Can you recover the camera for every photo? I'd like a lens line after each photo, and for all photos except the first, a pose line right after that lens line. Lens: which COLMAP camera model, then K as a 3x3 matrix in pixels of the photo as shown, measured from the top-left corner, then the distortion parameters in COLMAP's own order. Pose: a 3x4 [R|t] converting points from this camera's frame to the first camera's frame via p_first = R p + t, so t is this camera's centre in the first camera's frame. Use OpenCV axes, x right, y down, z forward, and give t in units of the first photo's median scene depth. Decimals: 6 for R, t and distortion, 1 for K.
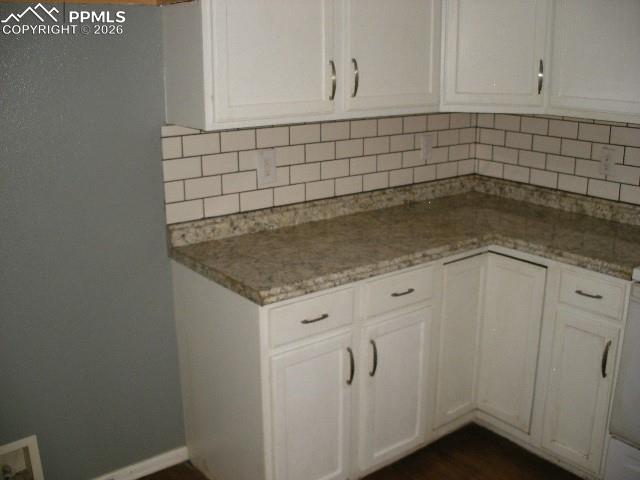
lens RADIAL K [[675.4, 0, 319.9], [0, 675.4, 231.8], [0, 0, 1]] dist [-0.212526, 0.212141]
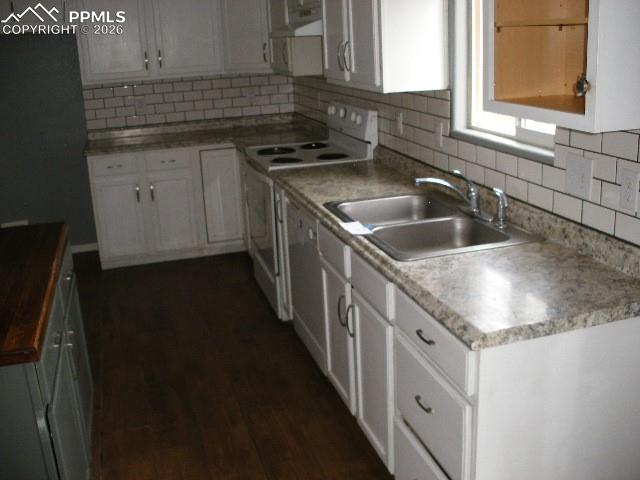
lens RADIAL K [[675.4, 0, 319.9], [0, 675.4, 231.8], [0, 0, 1]] dist [-0.212526, 0.212141]
pose [[0.929729, 0.066804, -0.362135, 1.188180], [-0.055810, 0.997610, 0.040748, 0.177905], [0.363991, -0.017674, 0.931235, -0.678063]]
